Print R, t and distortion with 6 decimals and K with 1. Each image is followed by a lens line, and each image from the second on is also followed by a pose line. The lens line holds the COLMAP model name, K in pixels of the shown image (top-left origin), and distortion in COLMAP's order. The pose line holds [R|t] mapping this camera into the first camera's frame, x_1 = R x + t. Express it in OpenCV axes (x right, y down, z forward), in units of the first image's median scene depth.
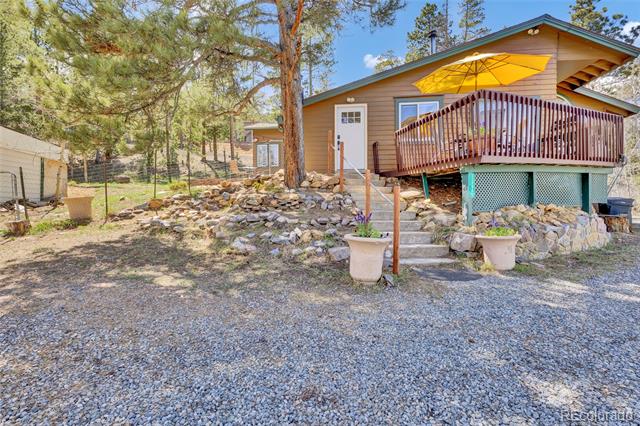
lens RADIAL K [[295.4, 0, 320.2], [0, 295.4, 203.1], [0, 0, 1]] dist [0.008602, -0.000578]
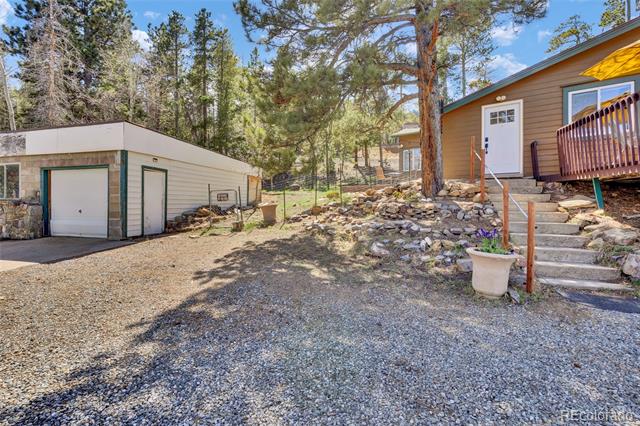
lens RADIAL K [[295.4, 0, 320.2], [0, 295.4, 203.1], [0, 0, 1]] dist [0.008602, -0.000578]
pose [[0.875891, 0.001913, -0.482505, 0.078808], [-0.001853, 0.999998, 0.000600, -0.031870], [0.482505, 0.000368, 0.875893, -0.111052]]
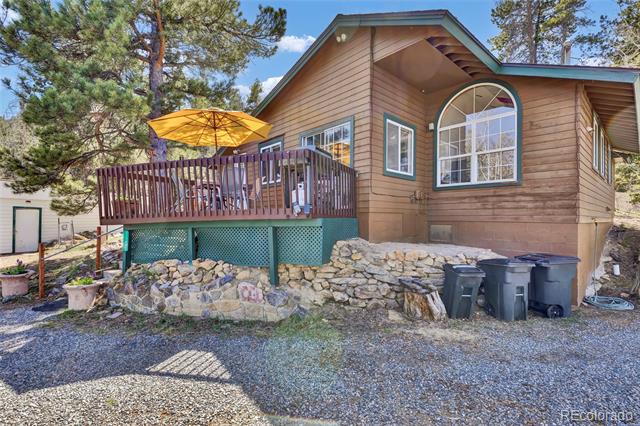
lens RADIAL K [[290.2, 0, 321.3], [0, 290.2, 215.9], [0, 0, 1]] dist [0.009069, -0.000454]
pose [[0.759139, -0.001124, -0.650928, 1.560587], [-0.005134, 0.999957, -0.007714, -0.127703], [0.650908, 0.009197, 0.759101, 0.504604]]
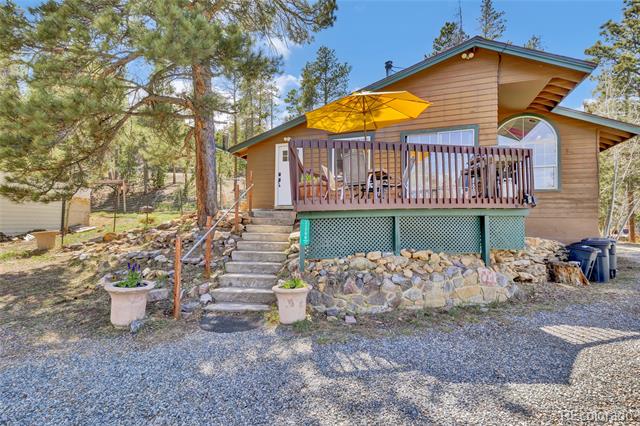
lens RADIAL K [[290.2, 0, 321.3], [0, 290.2, 215.9], [0, 0, 1]] dist [0.009069, -0.000454]
pose [[0.972735, 0.006517, -0.231829, 0.647846], [-0.013467, 0.999506, -0.028412, -0.071499], [0.231529, 0.030759, 0.972342, 0.054613]]
